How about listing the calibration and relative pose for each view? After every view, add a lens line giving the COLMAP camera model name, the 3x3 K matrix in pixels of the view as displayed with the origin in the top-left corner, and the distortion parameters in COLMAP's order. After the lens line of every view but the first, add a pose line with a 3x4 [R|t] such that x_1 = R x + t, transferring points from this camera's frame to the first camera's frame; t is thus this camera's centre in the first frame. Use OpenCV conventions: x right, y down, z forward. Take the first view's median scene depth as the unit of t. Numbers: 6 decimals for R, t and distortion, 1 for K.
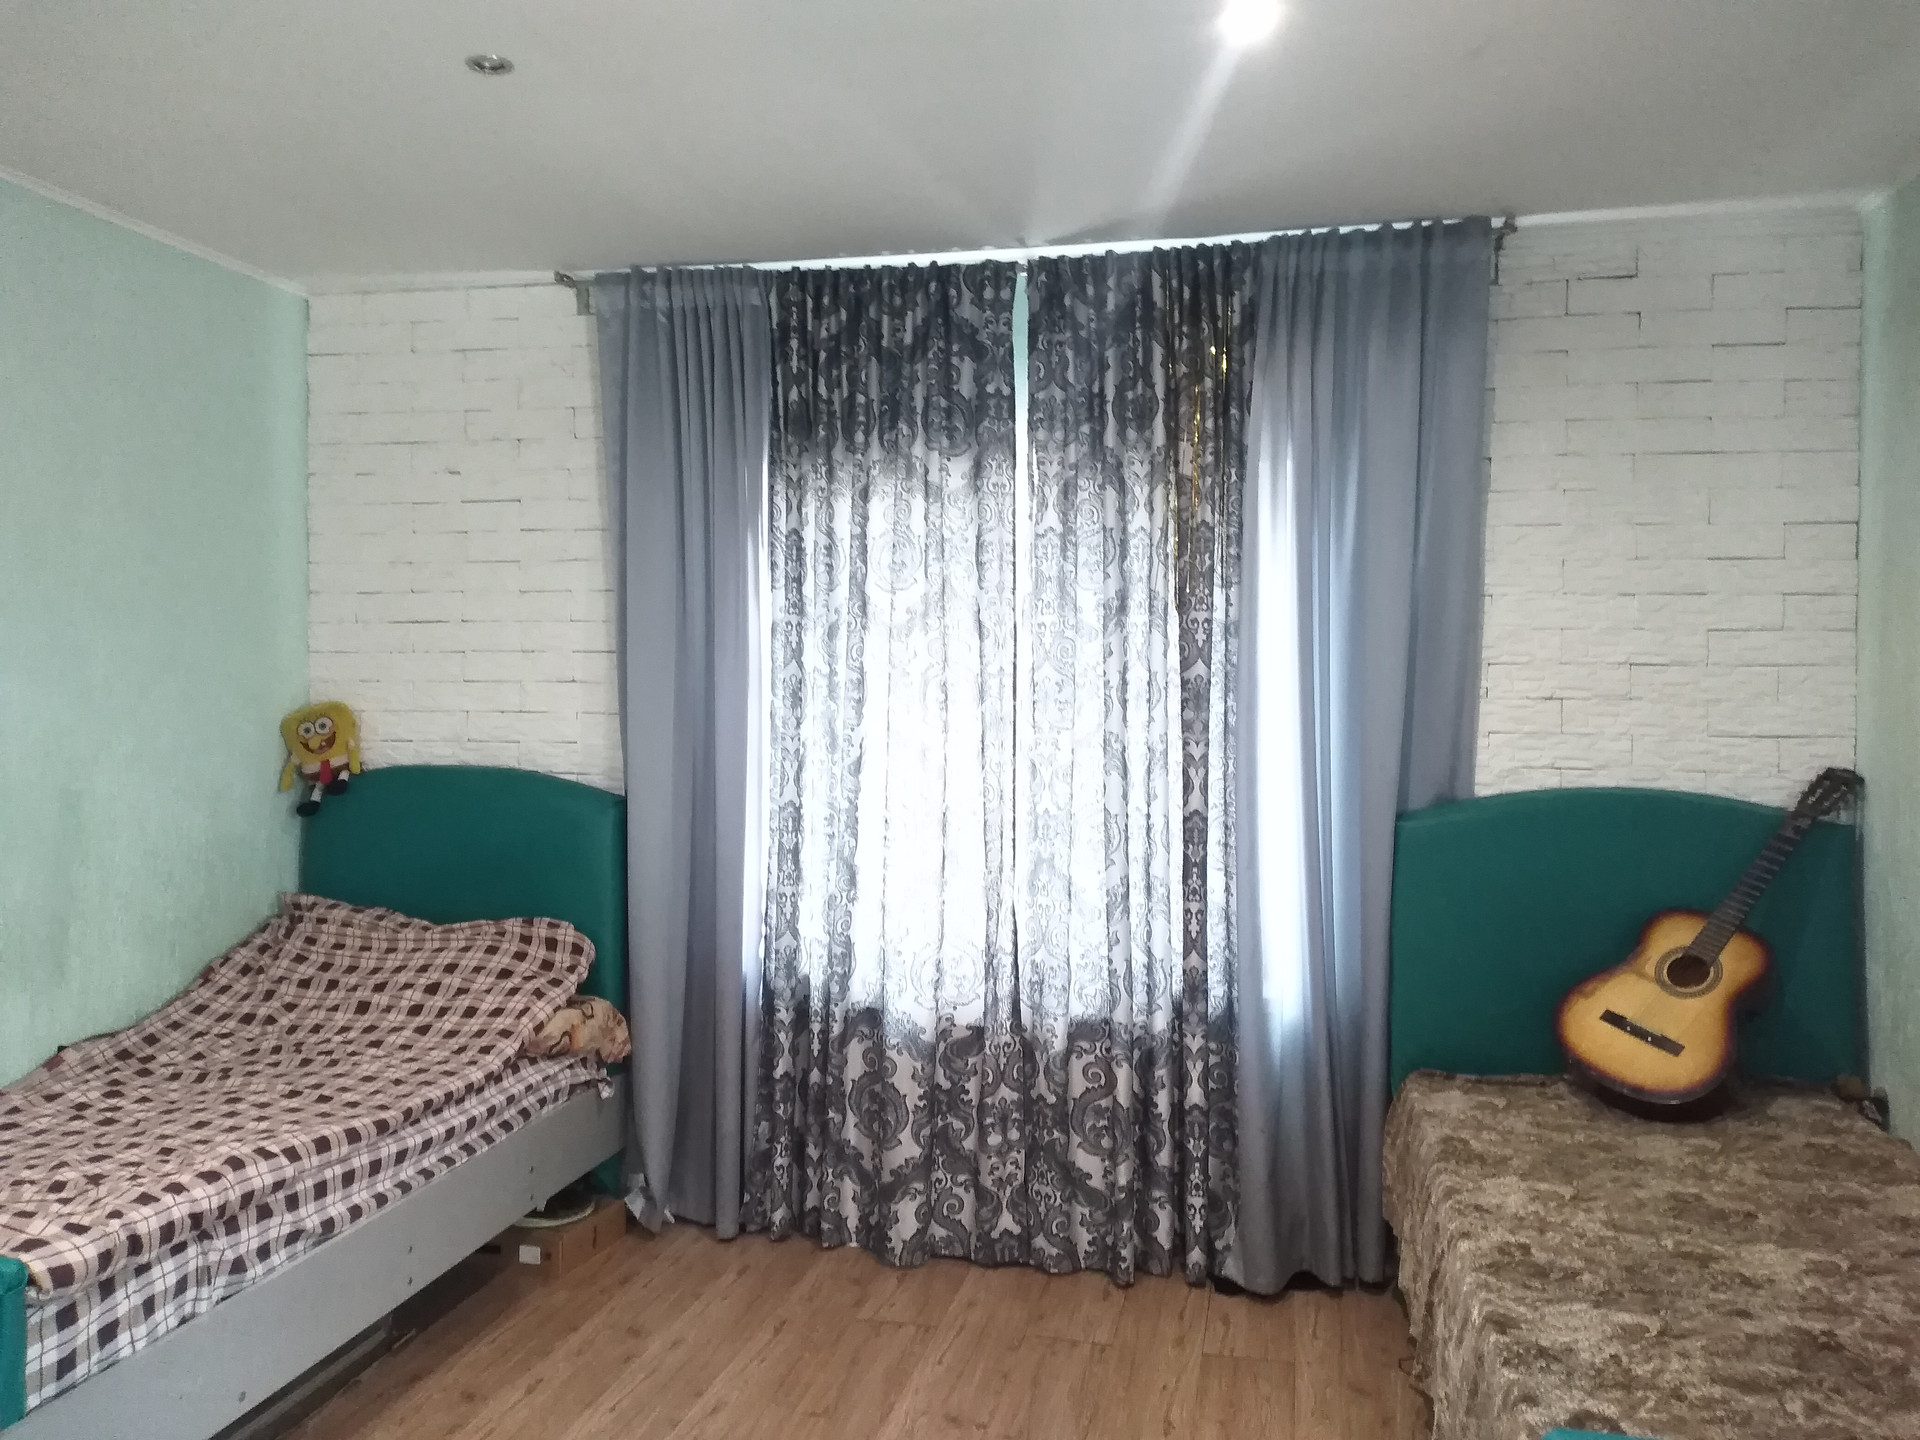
lens RADIAL K [[1454.2, 0, 960.0], [0, 1454.2, 720.0], [0, 0, 1]] dist [0.071816, -0.127275]
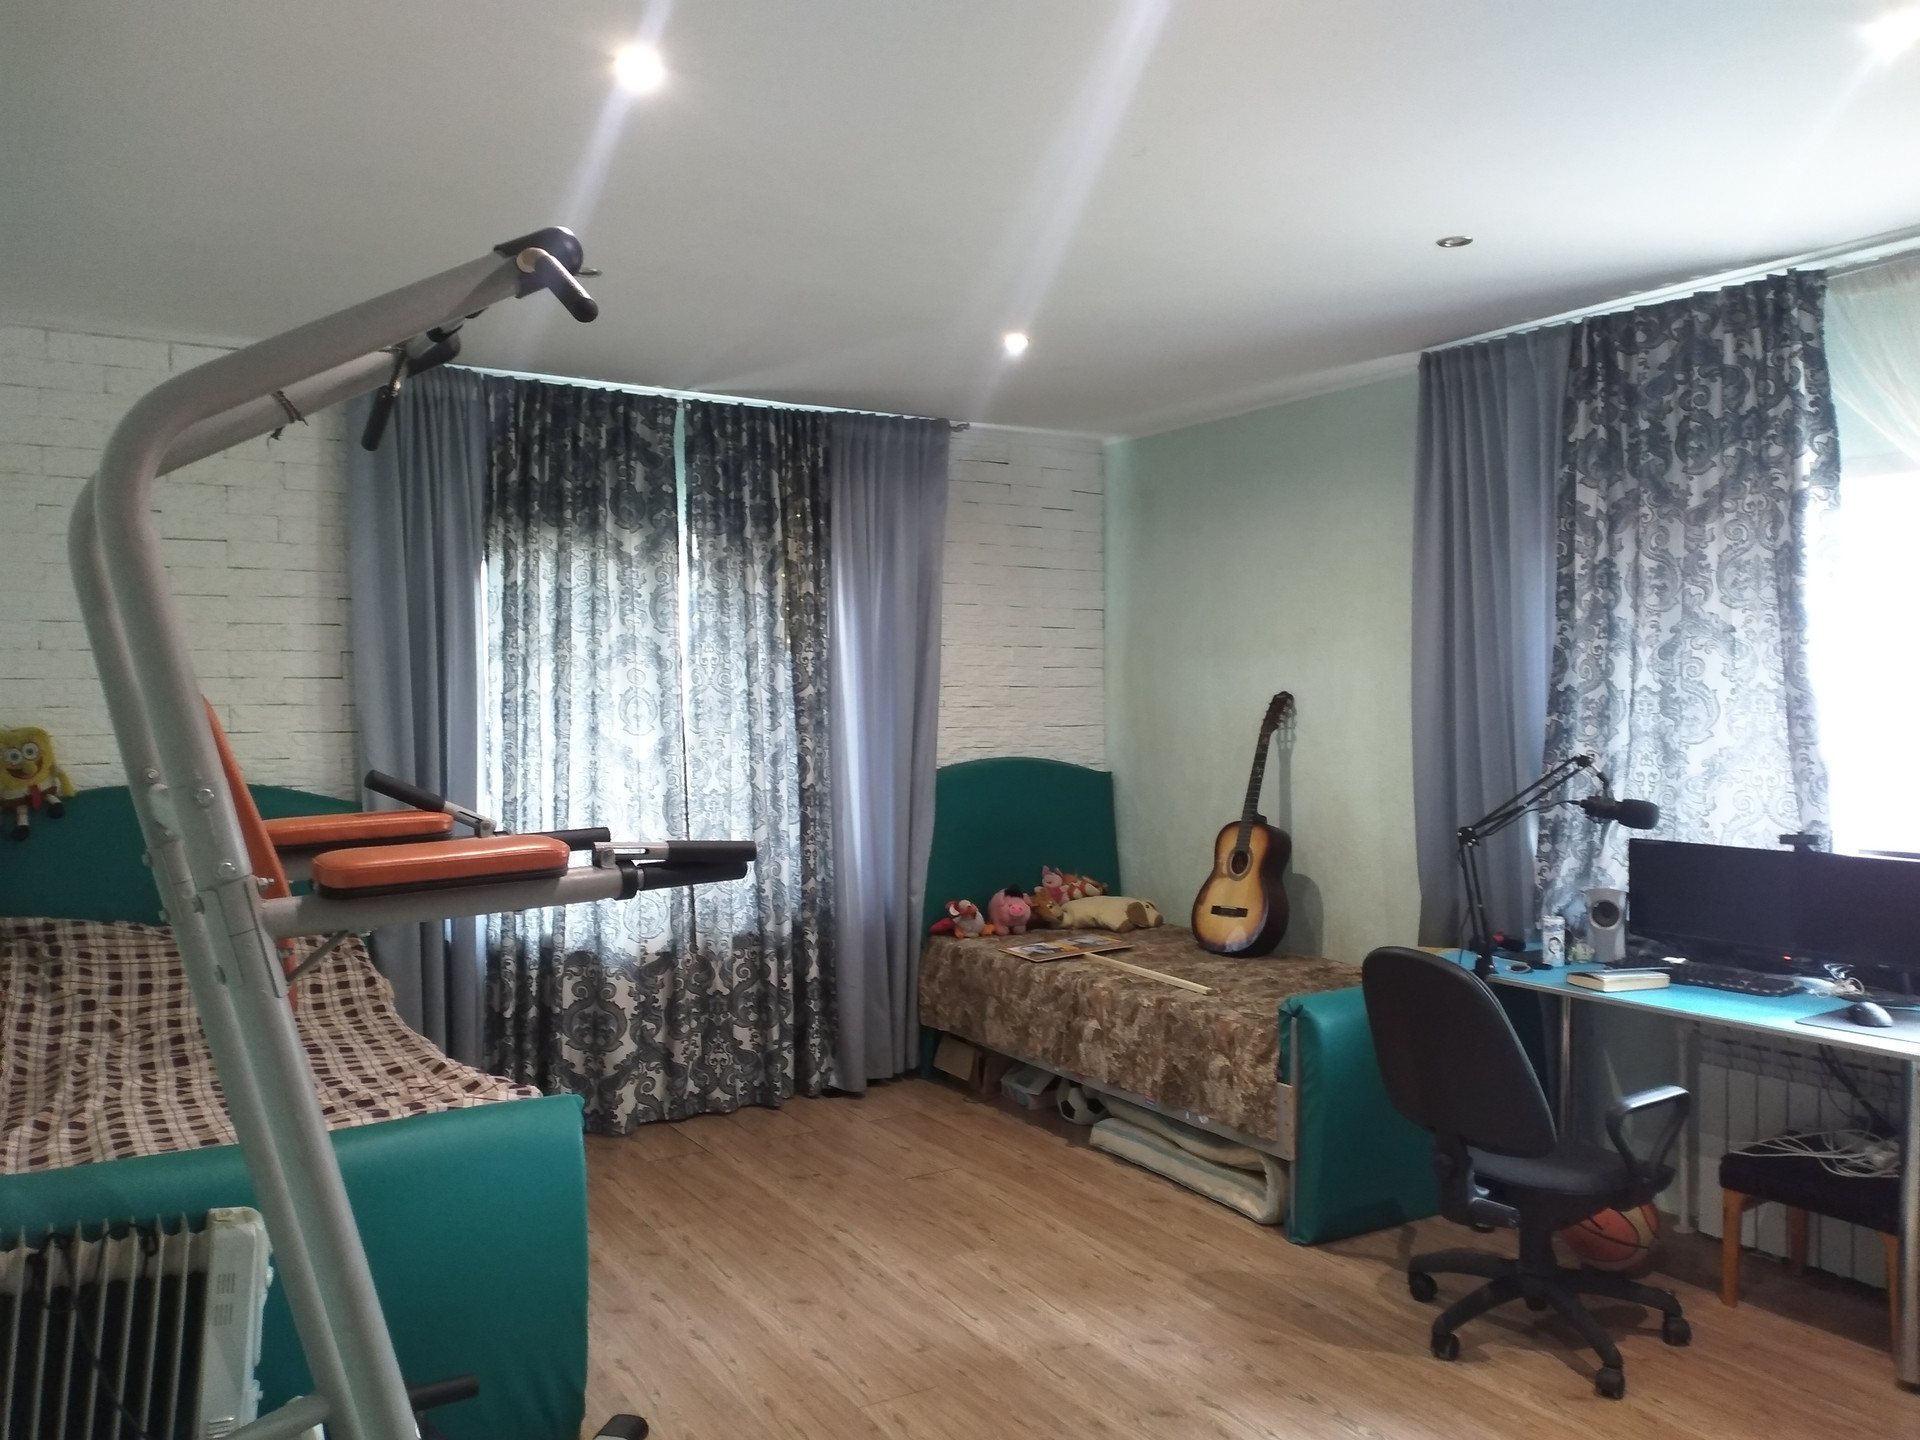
lens RADIAL K [[1471.6, 0, 960.0], [0, 1471.6, 720.0], [0, 0, 1]] dist [0.064458, -0.315053]
pose [[0.711864, -0.022145, 0.701968, -0.769819], [0.022075, 0.999714, 0.009151, -0.014691], [-0.701970, 0.008982, 0.712150, -0.189824]]
